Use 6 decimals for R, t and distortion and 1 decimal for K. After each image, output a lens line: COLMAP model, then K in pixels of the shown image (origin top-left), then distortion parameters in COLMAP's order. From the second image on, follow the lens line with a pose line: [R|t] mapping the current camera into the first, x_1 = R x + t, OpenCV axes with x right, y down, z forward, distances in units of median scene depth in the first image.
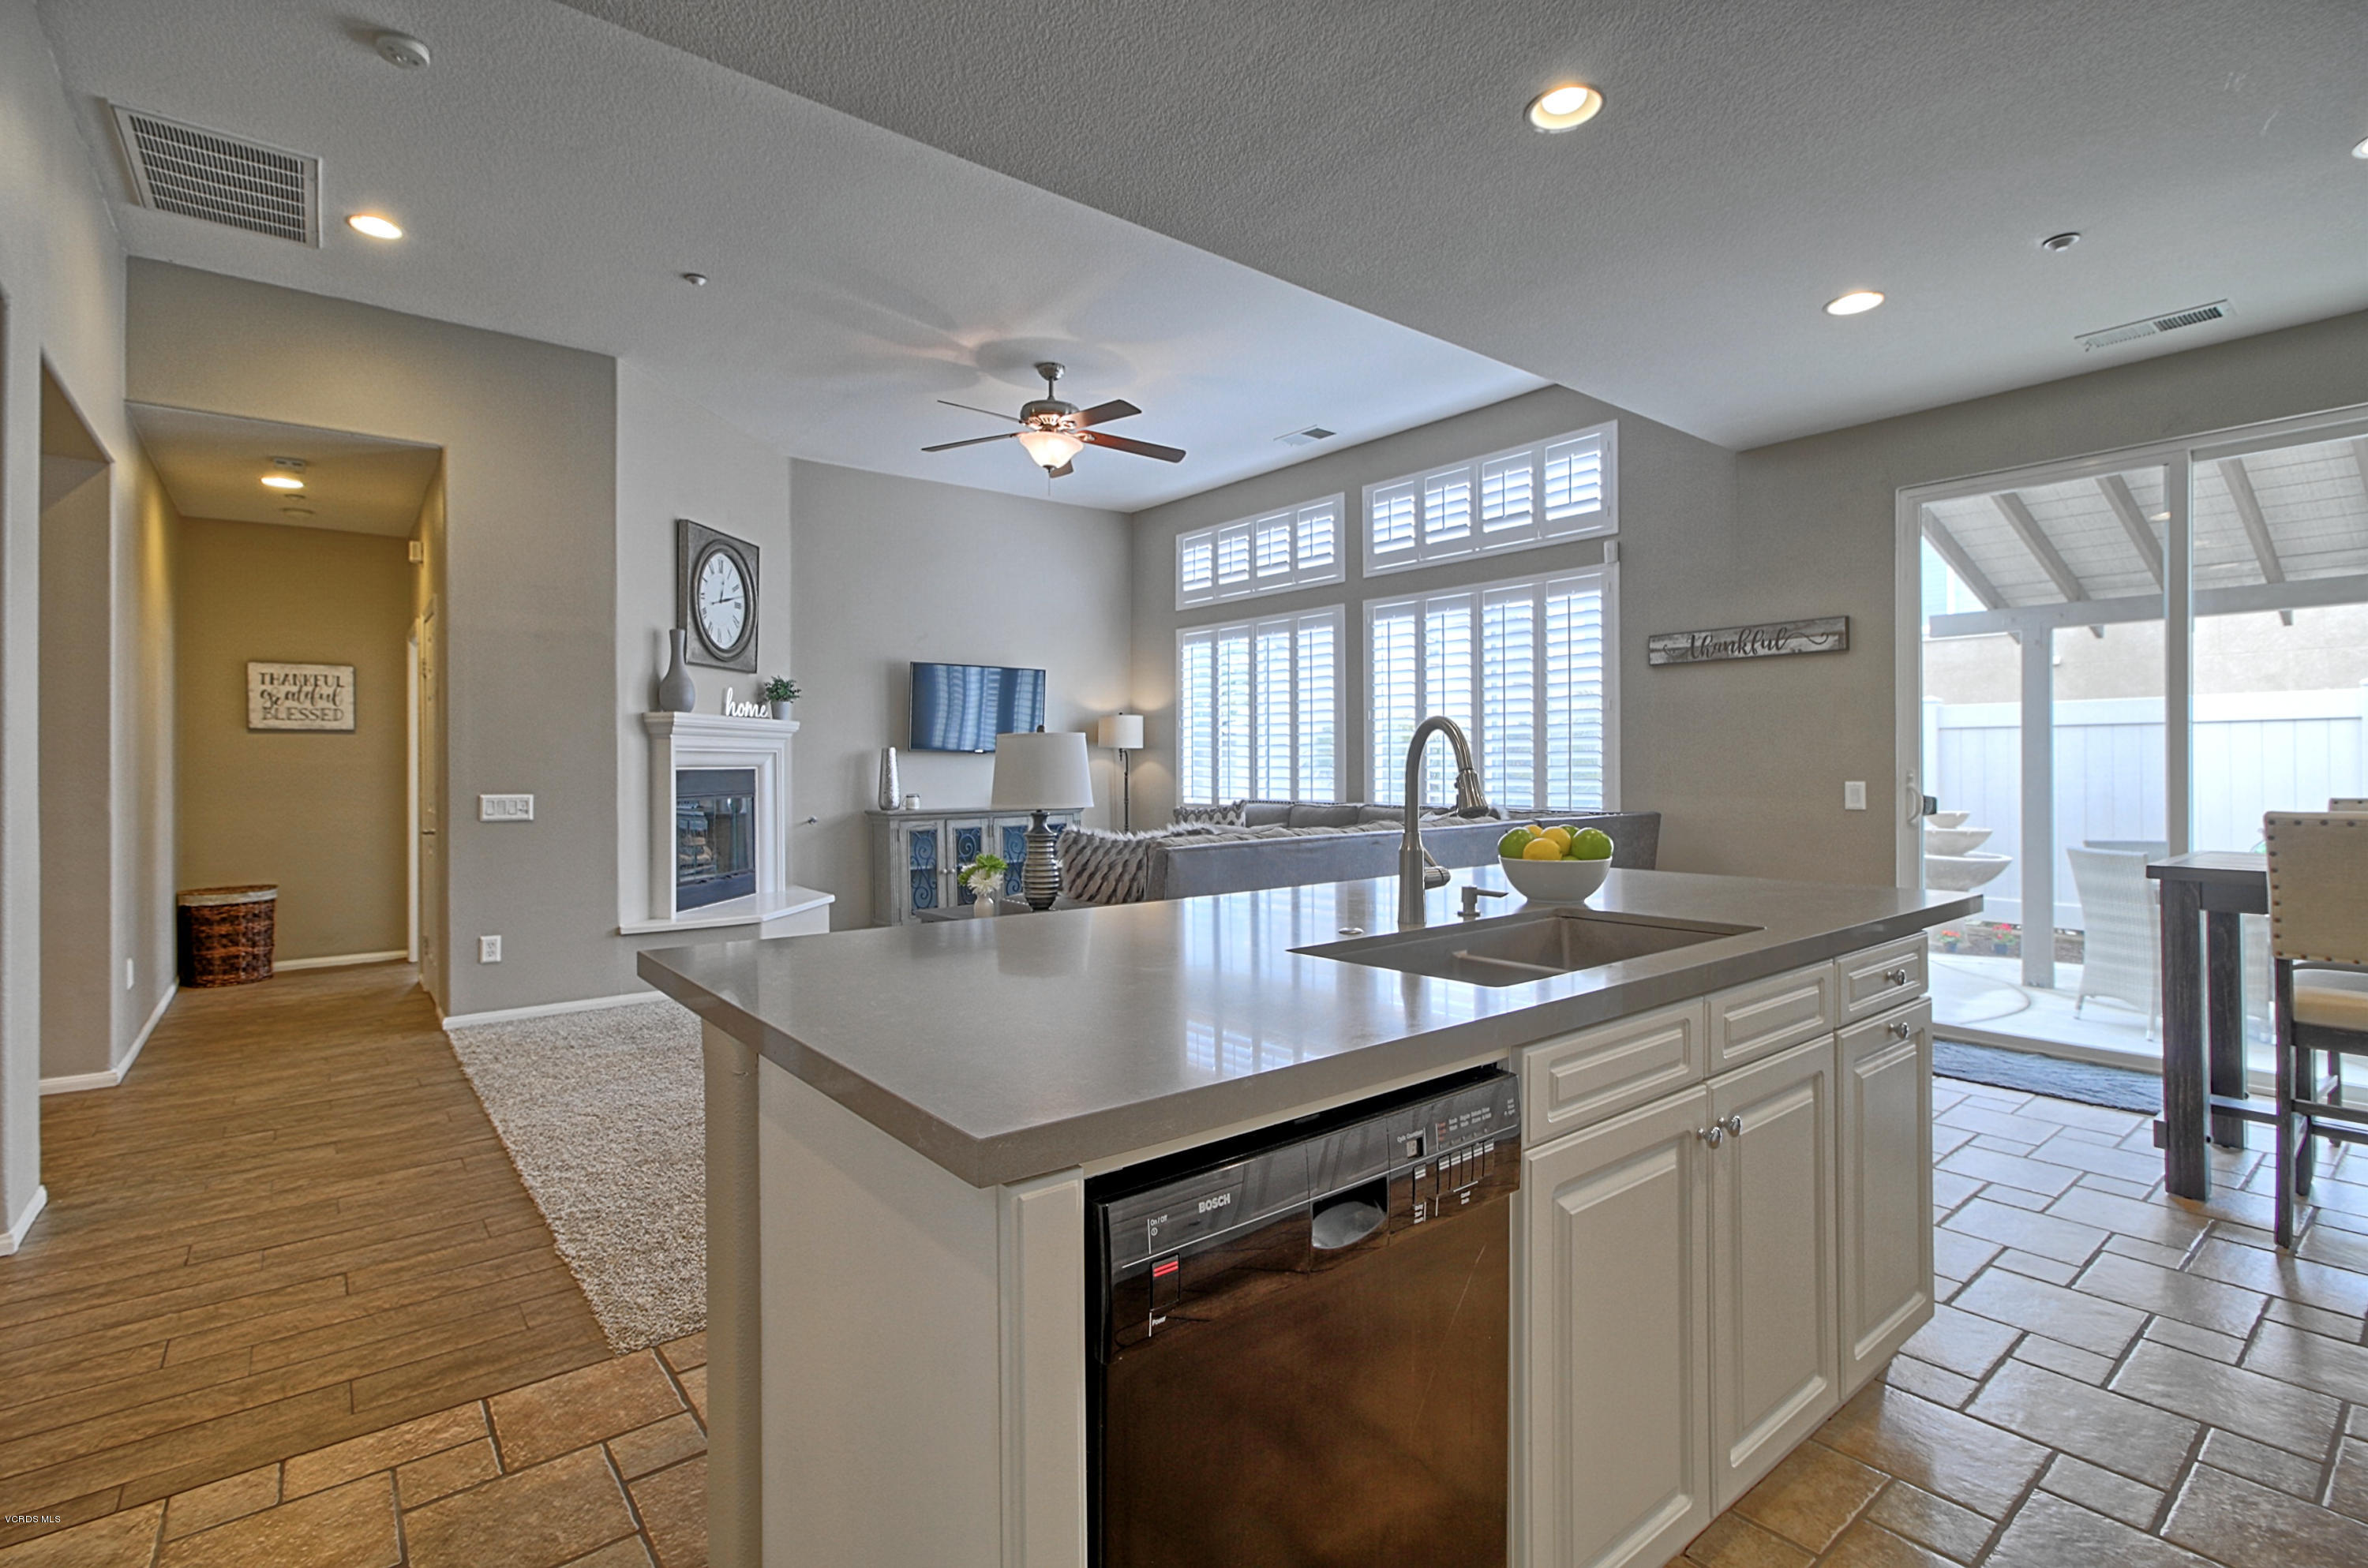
lens RADIAL K [[1097.7, 0, 1195.3], [0, 1097.7, 754.5], [0, 0, 1]] dist [-0.000071, 0.002844]
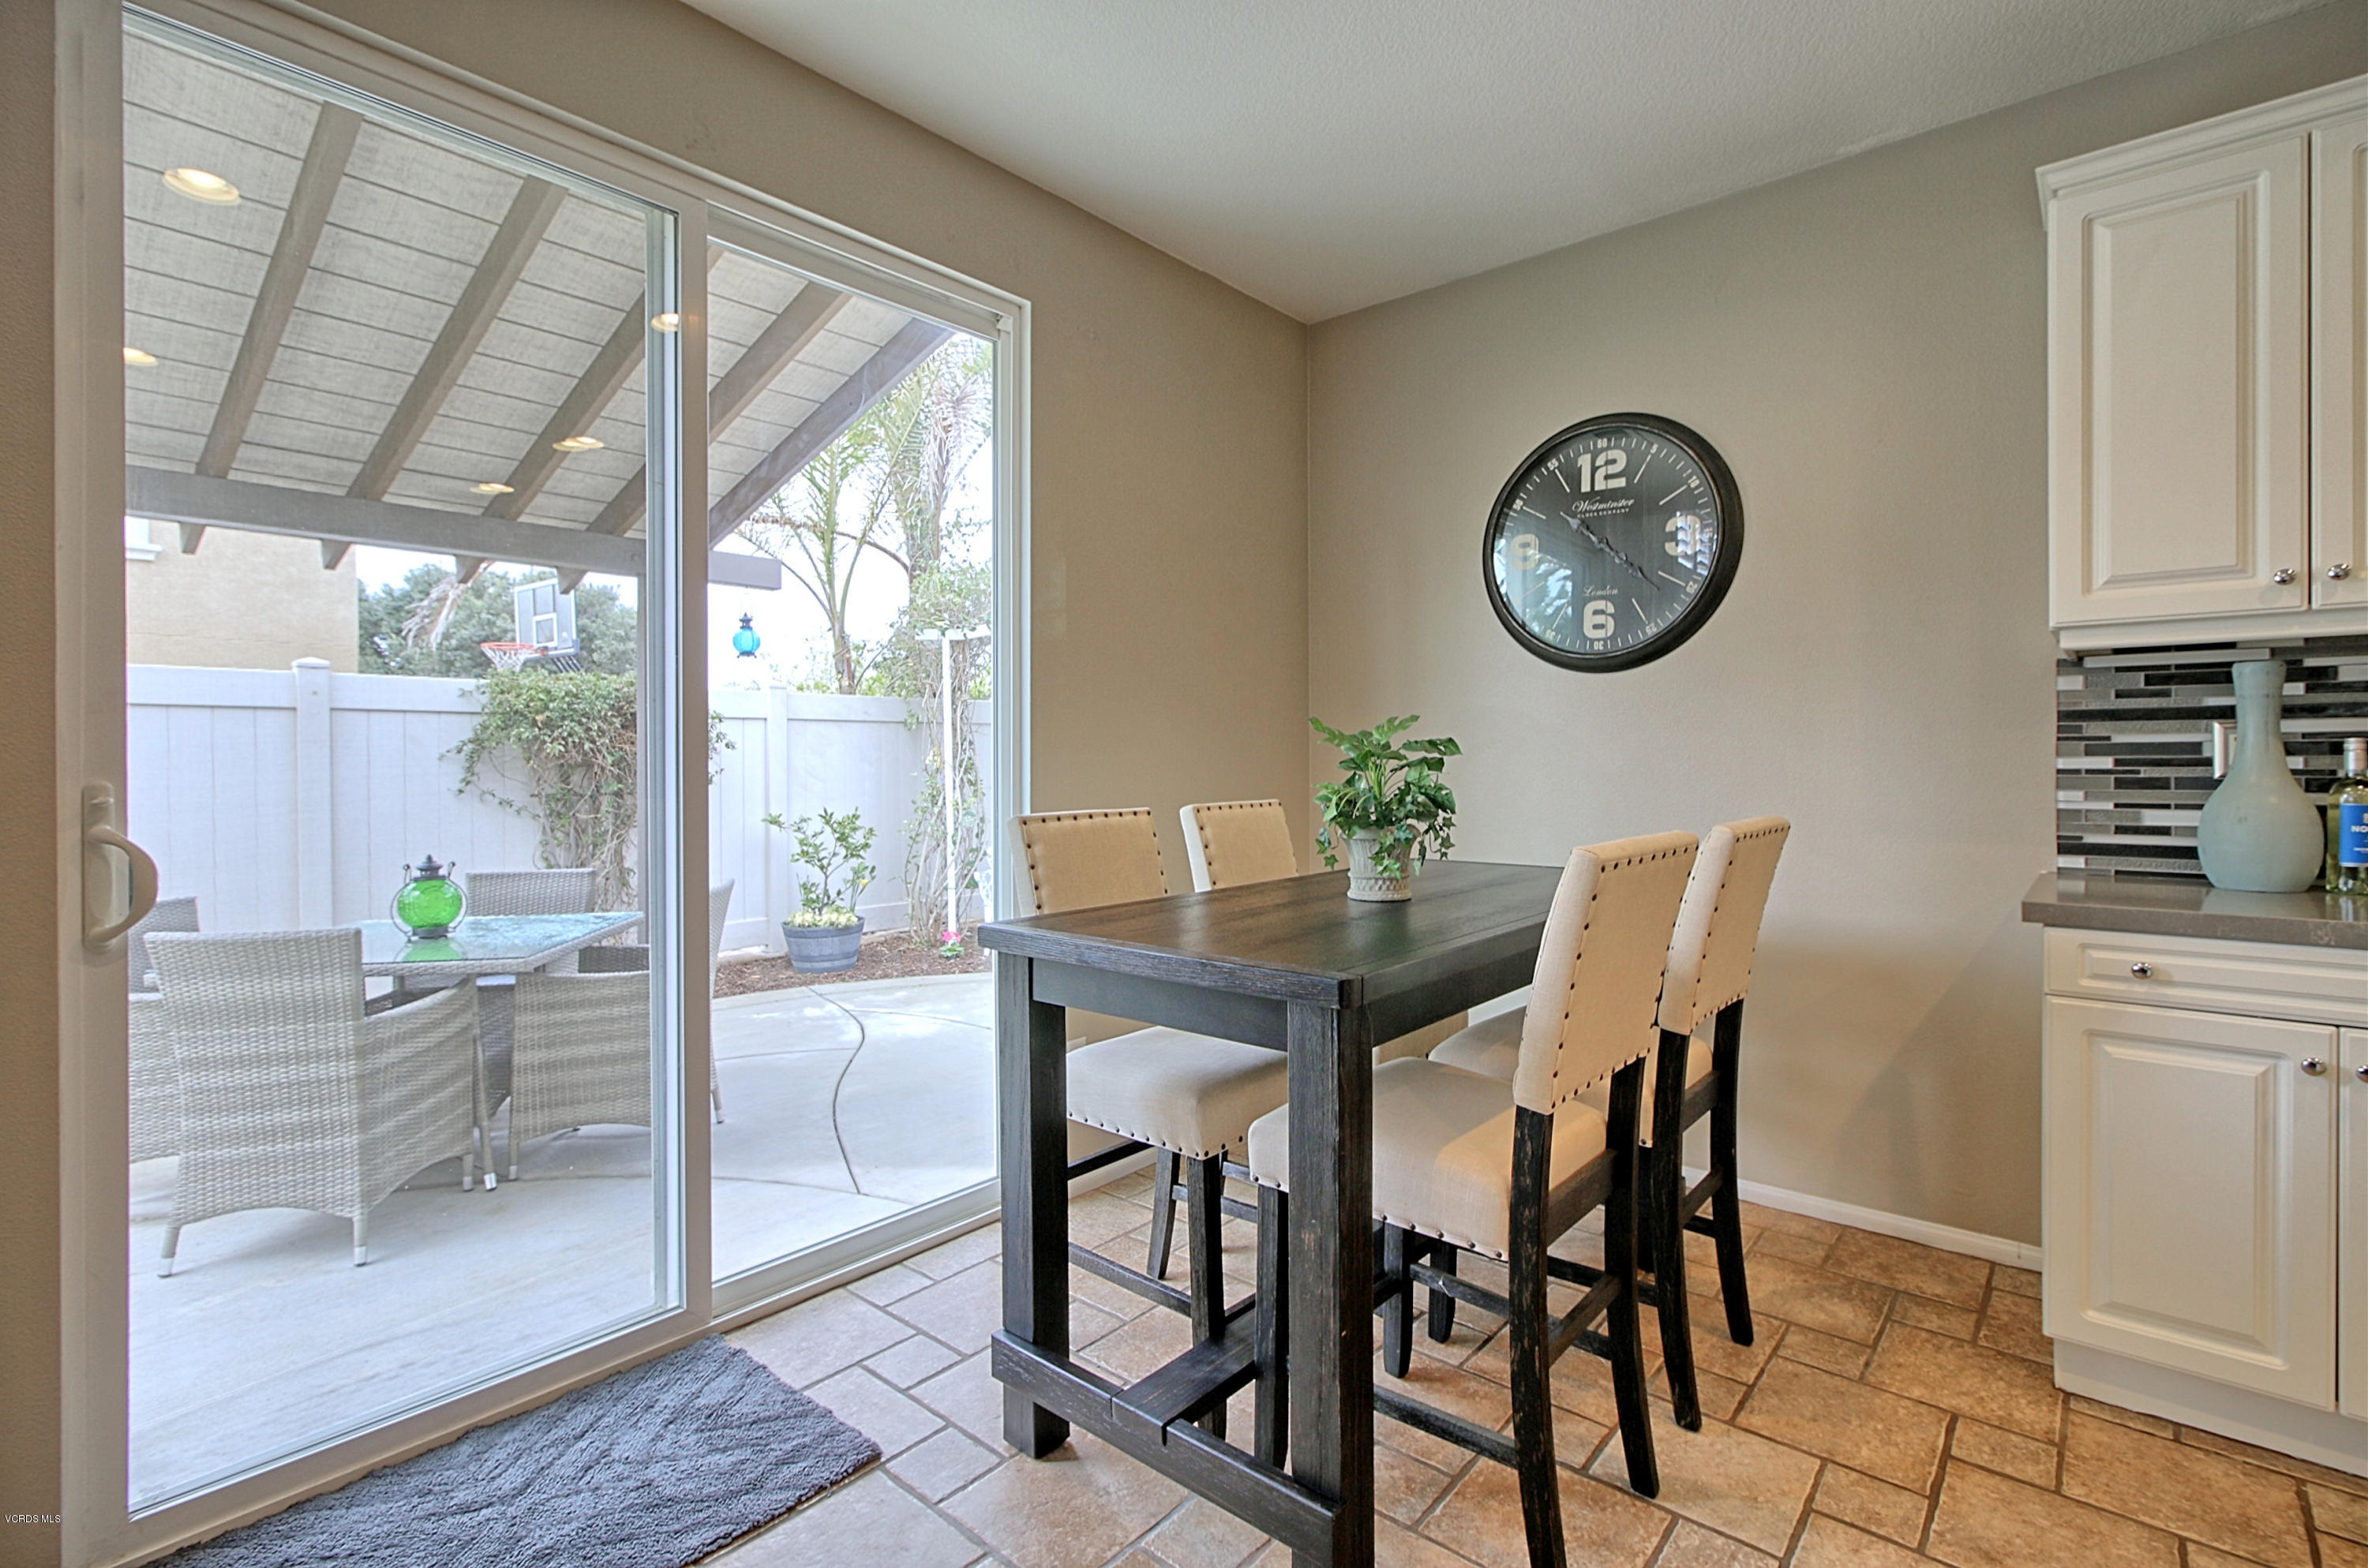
lens RADIAL K [[1097.7, 0, 1190.6], [0, 1097.7, 772.1], [0, 0, 1]] dist [-0.000071, 0.002844]
pose [[-0.174847, -0.005131, 0.984582, 0.342941], [-0.004234, 0.999981, 0.004459, 0.010623], [-0.984586, -0.003389, -0.174866, 0.941548]]
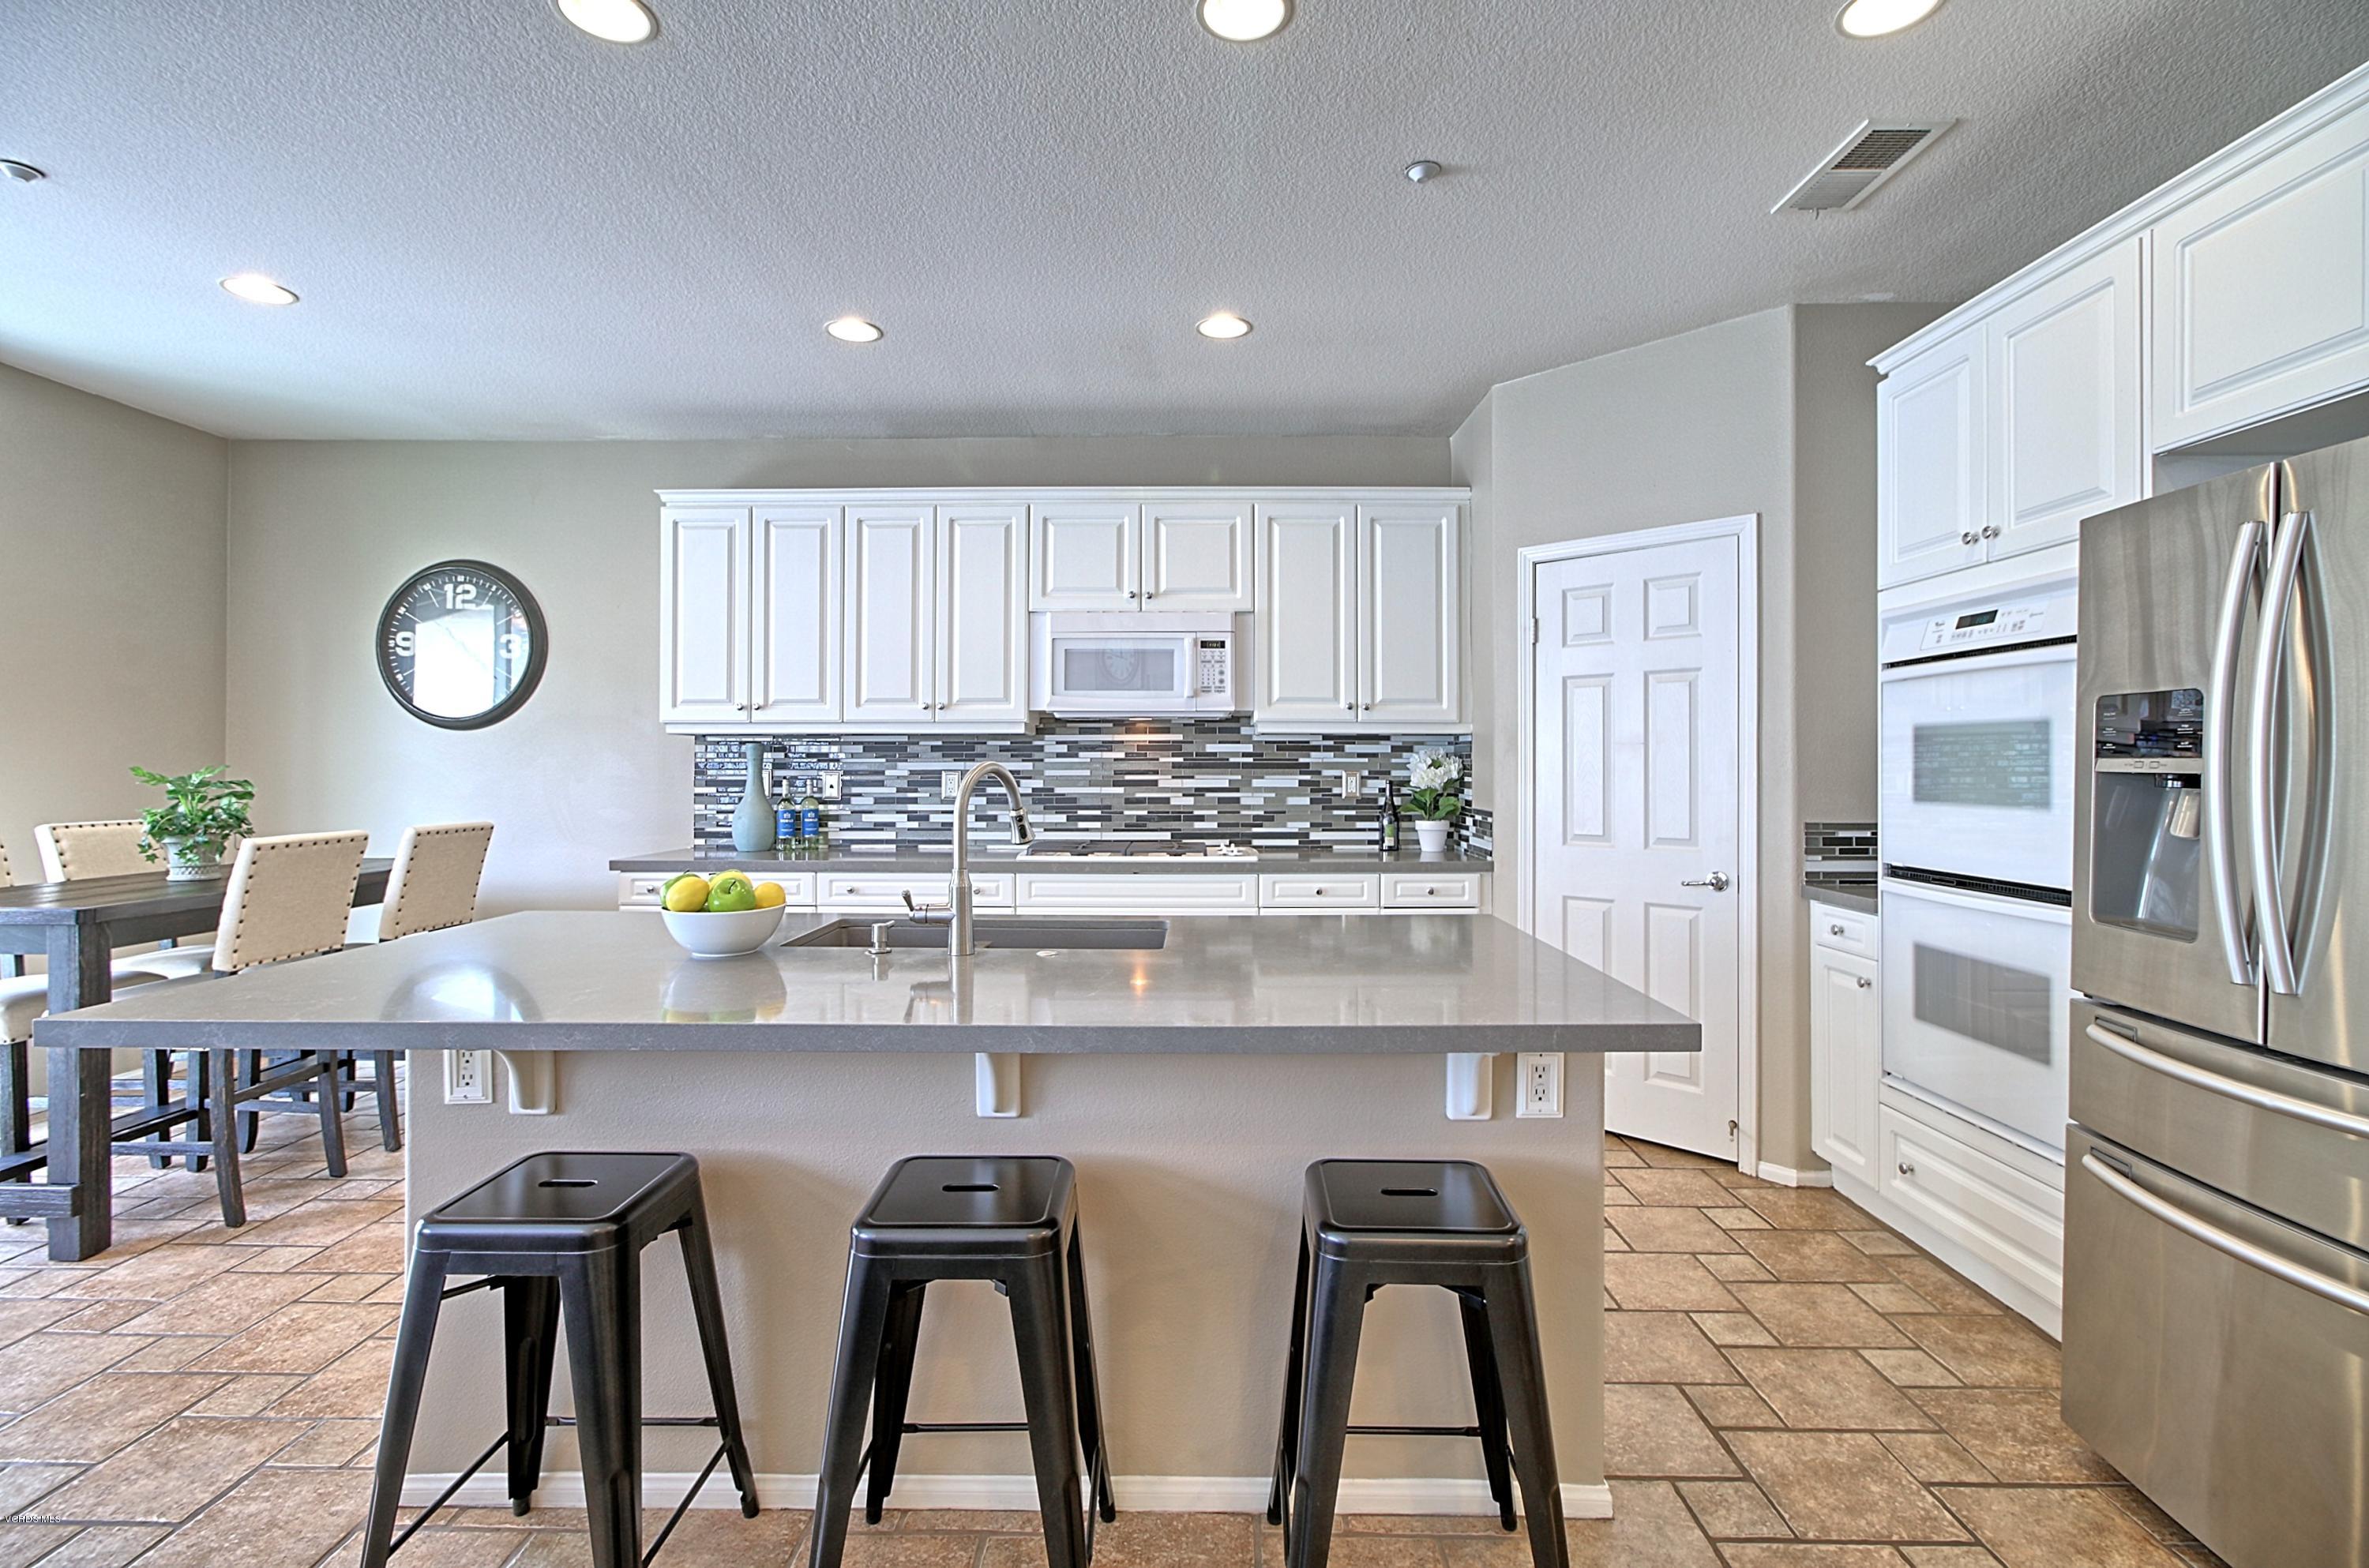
lens RADIAL K [[1092.3, 0, 1173.8], [0, 1092.3, 770.1], [0, 0, 1]] dist [-0.003370, 0.003988]
pose [[-0.757906, 0.003180, 0.652356, -0.348527], [-0.003397, 0.999955, -0.008822, -0.008499], [-0.652355, -0.008902, -0.757861, 0.902824]]
